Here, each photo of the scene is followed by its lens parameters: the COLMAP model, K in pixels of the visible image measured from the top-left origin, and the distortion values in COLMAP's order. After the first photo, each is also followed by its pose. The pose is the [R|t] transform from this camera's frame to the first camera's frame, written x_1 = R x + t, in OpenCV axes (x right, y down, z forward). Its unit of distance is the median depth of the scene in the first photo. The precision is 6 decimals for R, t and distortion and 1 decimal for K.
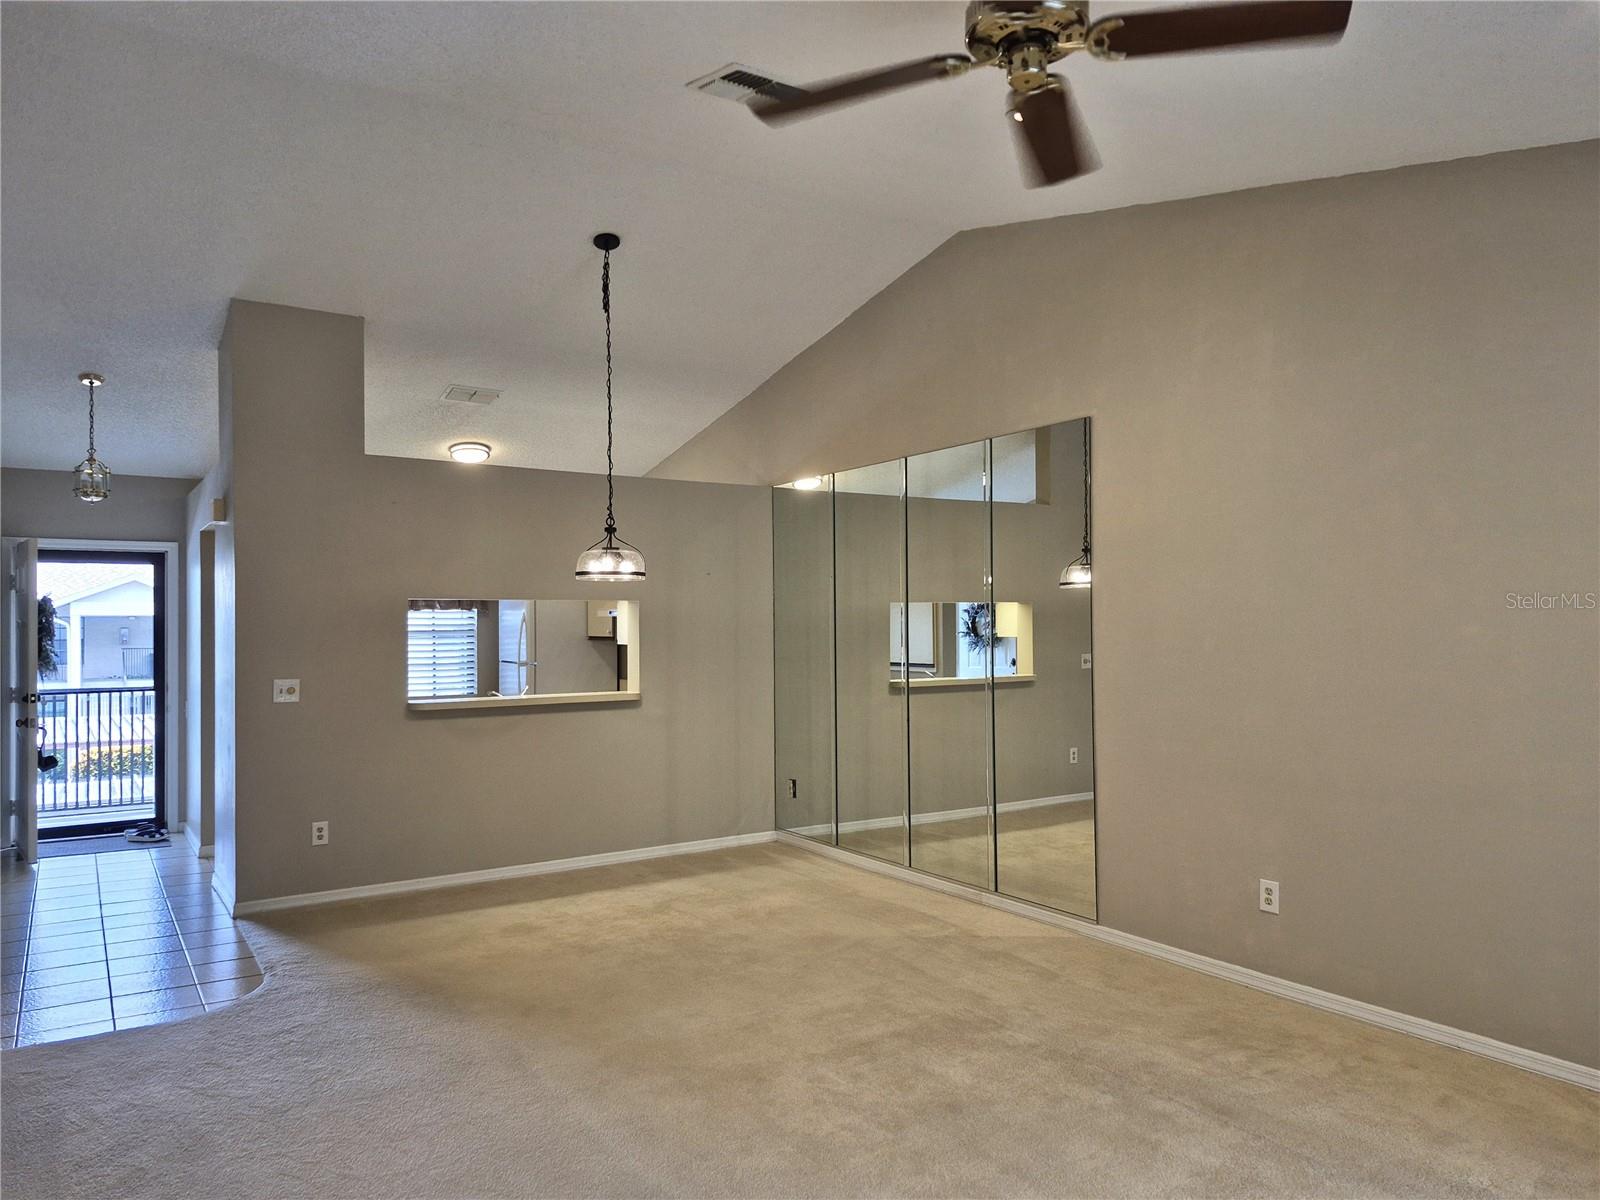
lens RADIAL K [[1101.0, 0, 794.1], [0, 1101.0, 598.0], [0, 0, 1]] dist [0.039099, -0.035273]
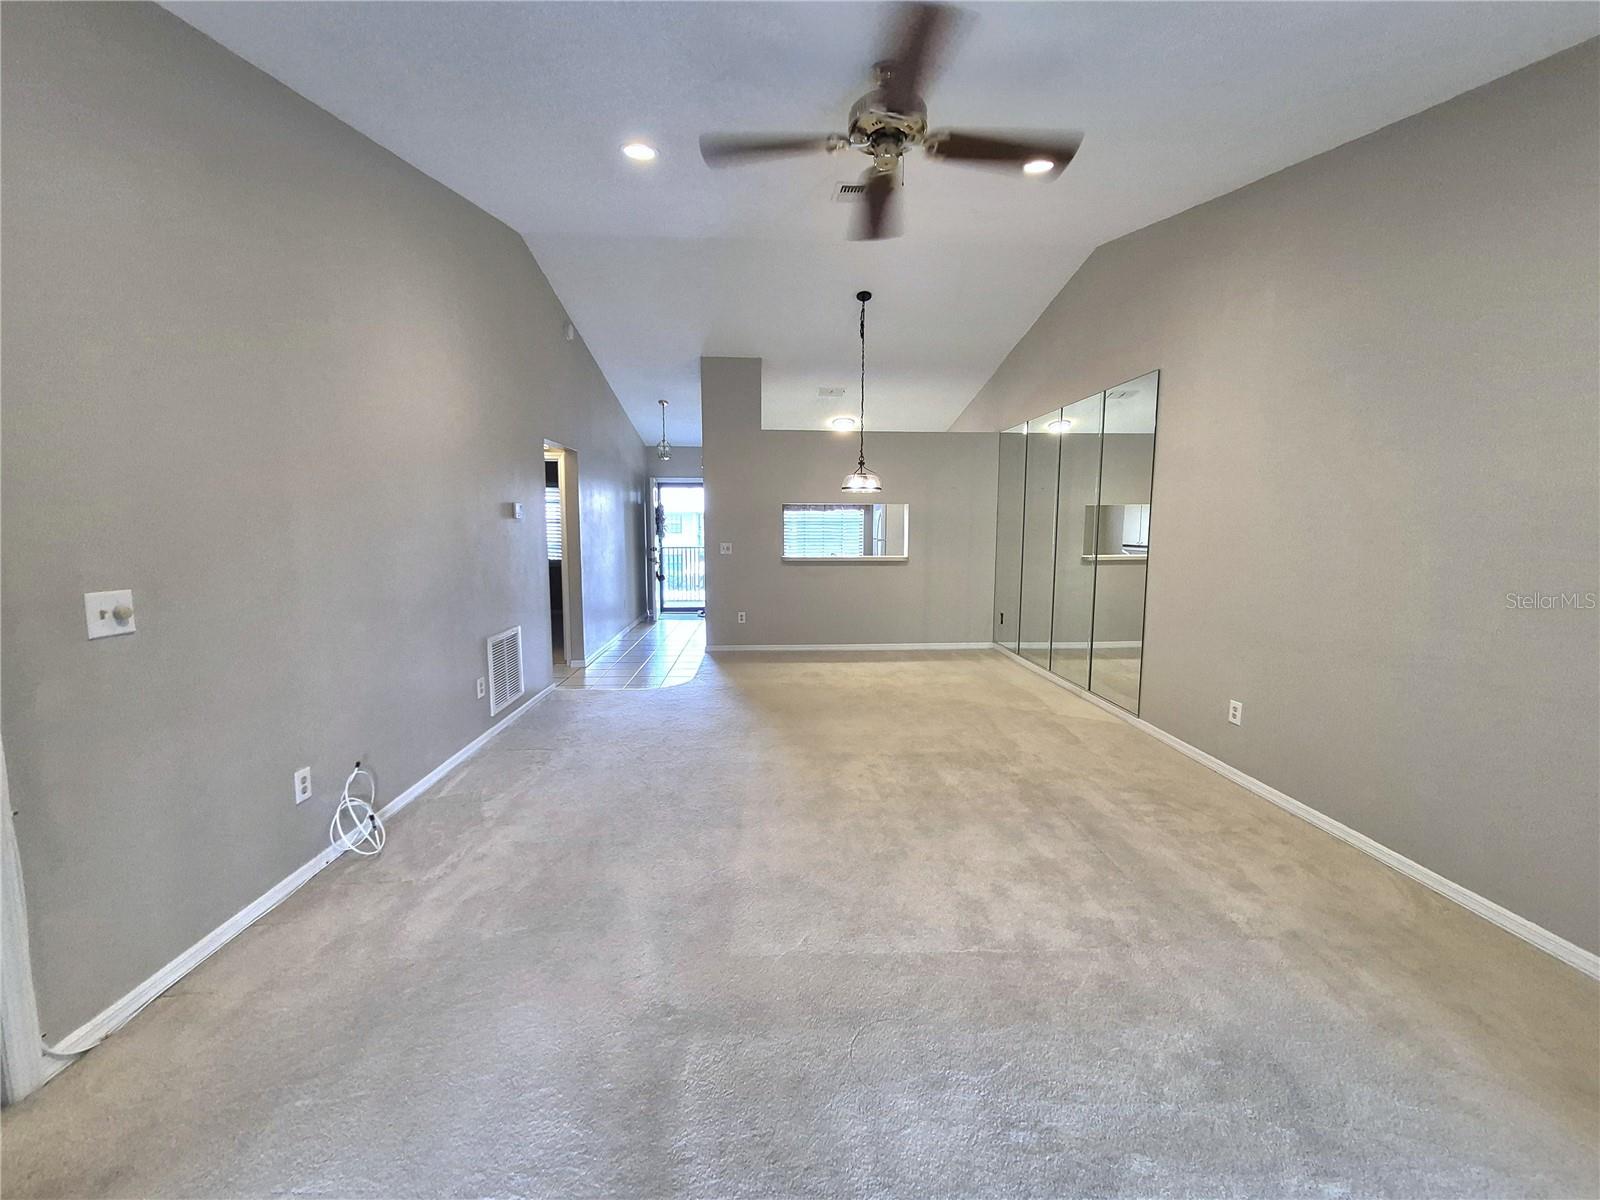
lens RADIAL K [[630.2, 0, 796.2], [0, 630.2, 574.4], [0, 0, 1]] dist [0.004133, -0.000013]
pose [[0.871836, 0.048831, -0.487358, 0.274317], [0.003847, 0.994305, 0.106506, 0.008627], [0.489783, -0.094731, 0.866683, 0.050718]]
